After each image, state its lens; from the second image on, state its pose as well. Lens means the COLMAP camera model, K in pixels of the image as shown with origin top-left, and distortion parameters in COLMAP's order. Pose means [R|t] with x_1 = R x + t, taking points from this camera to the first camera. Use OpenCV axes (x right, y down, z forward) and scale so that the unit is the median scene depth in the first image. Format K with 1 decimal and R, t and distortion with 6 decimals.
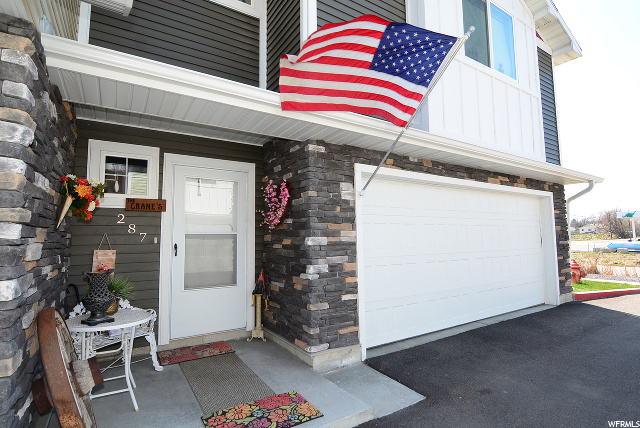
lens RADIAL K [[316.5, 0, 321.4], [0, 316.5, 212.6], [0, 0, 1]] dist [-0.006764, -0.008114]
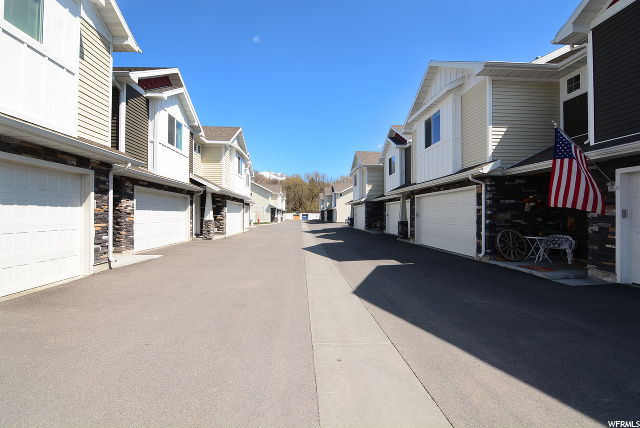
lens RADIAL K [[316.5, 0, 320.3], [0, 316.5, 212.6], [0, 0, 1]] dist [-0.006764, -0.008114]
pose [[-0.472147, 0.000474, -0.881520, 2.407421], [0.069806, 0.996880, -0.036853, 0.026950], [0.878752, -0.078935, -0.470706, 0.398711]]
